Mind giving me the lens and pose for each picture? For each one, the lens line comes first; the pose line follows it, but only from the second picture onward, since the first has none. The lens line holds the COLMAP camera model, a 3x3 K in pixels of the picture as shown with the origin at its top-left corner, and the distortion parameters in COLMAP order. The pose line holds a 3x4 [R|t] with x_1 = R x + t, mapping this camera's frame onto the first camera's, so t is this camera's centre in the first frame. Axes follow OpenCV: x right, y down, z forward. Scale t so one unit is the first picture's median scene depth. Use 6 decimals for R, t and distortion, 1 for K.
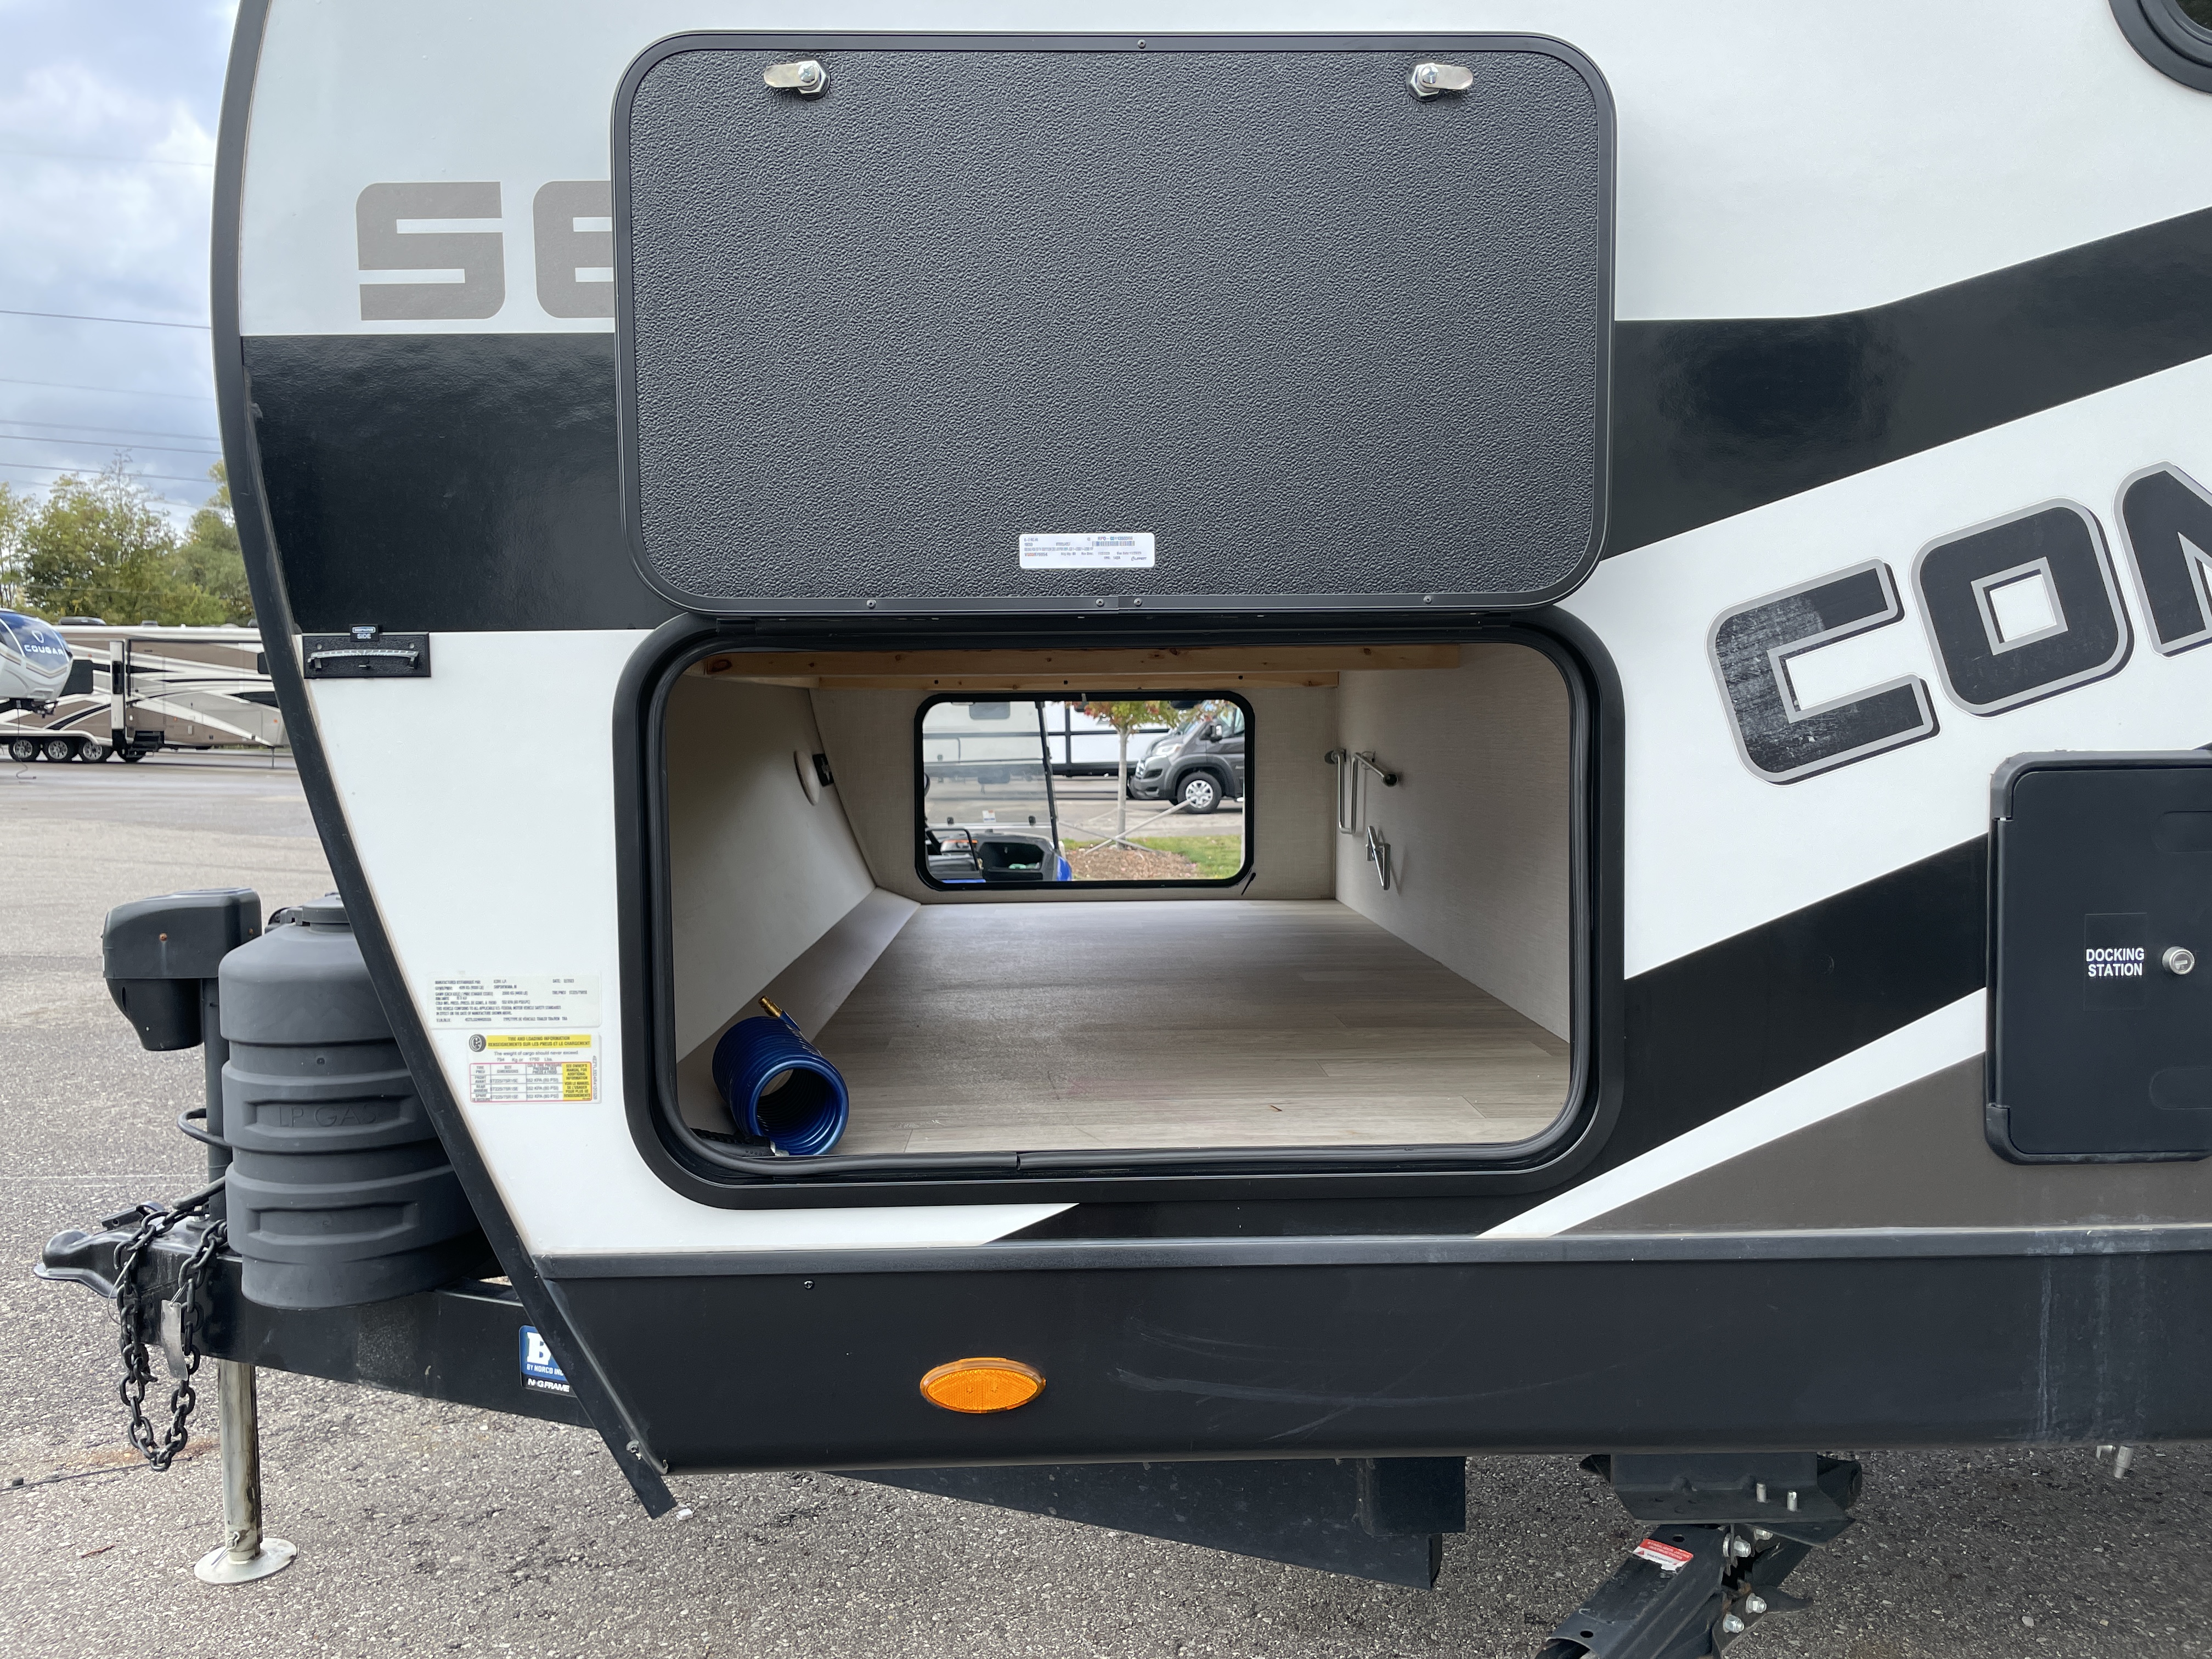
lens RADIAL K [[1669.7, 0, 1116.6], [0, 1669.7, 812.8], [0, 0, 1]] dist [0.065524, -0.094904]
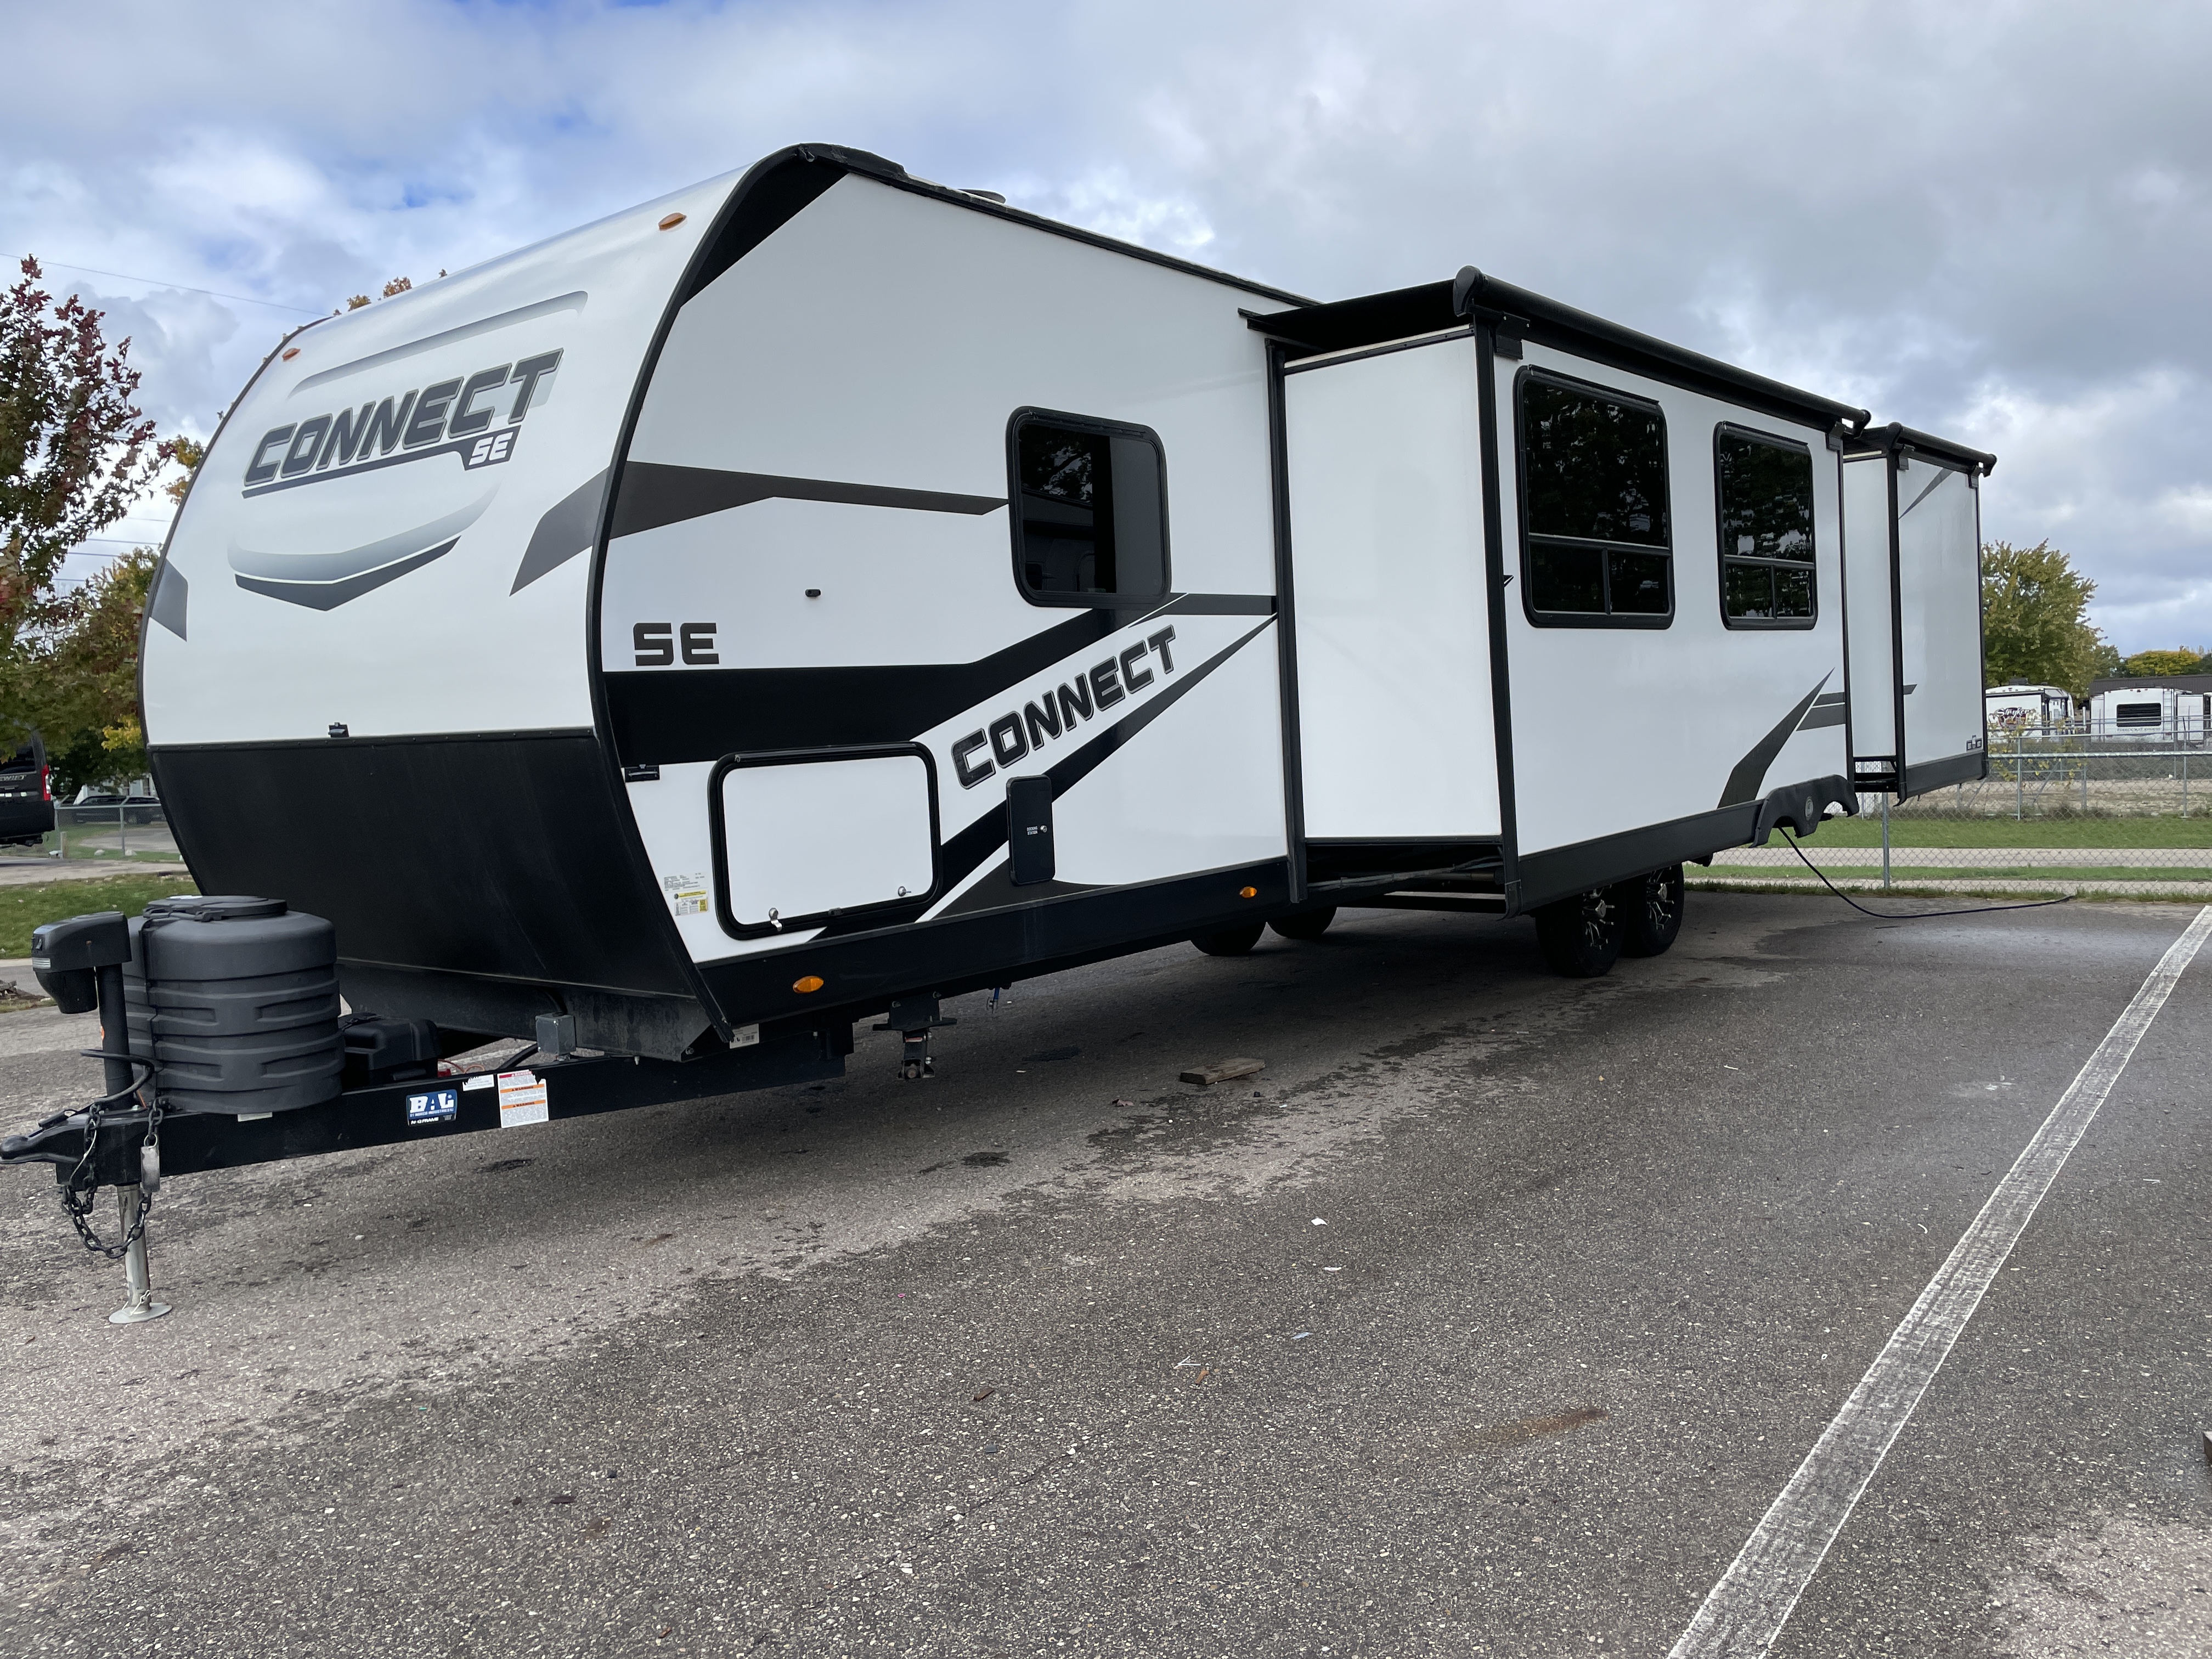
lens RADIAL K [[1669.7, 0, 1116.6], [0, 1669.7, 812.8], [0, 0, 1]] dist [0.065524, -0.094904]
pose [[0.643586, -0.067807, 0.762365, -2.197081], [0.078657, 0.996654, 0.022244, -0.021592], [-0.761322, 0.045649, 0.646765, -1.619368]]
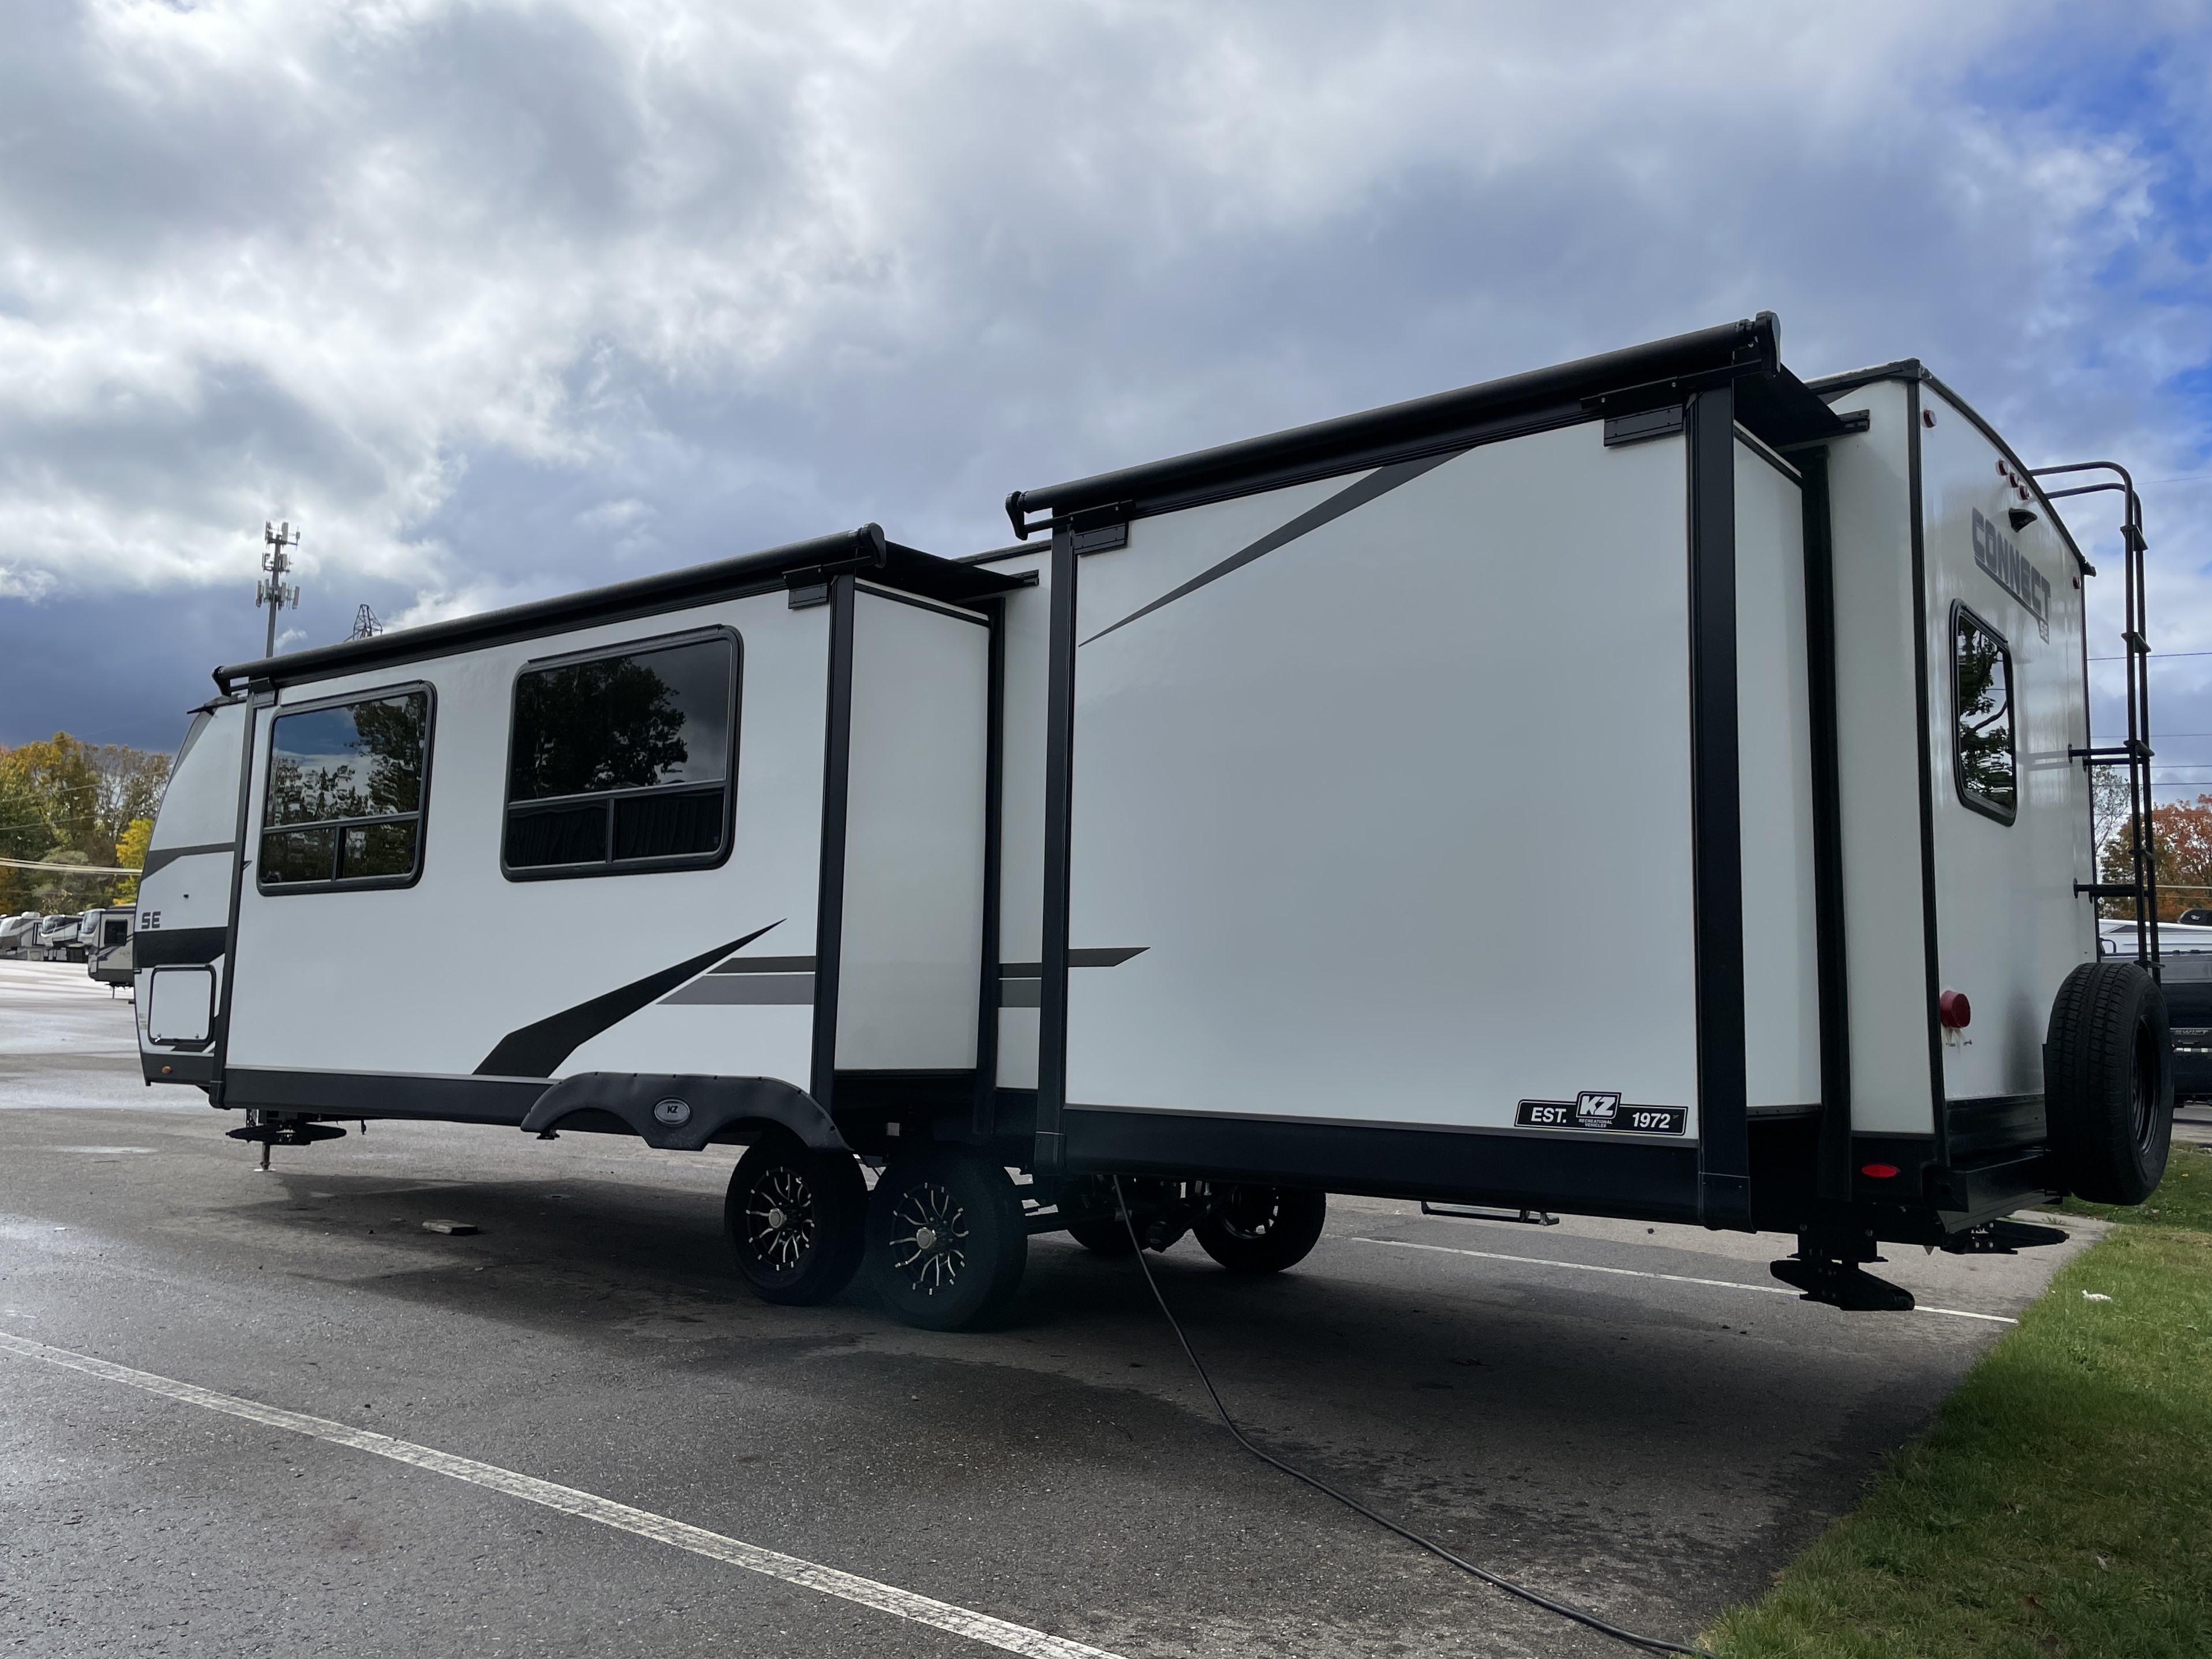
lens RADIAL K [[1633.5, 0, 1106.0], [0, 1633.5, 829.5], [0, 0, 1]] dist [0.003772, 0.000887]
pose [[0.813676, -0.042402, -0.579770, 7.513936], [-0.051898, 0.988055, -0.145098, 0.123585], [0.578997, 0.148152, 0.801757, -2.553864]]
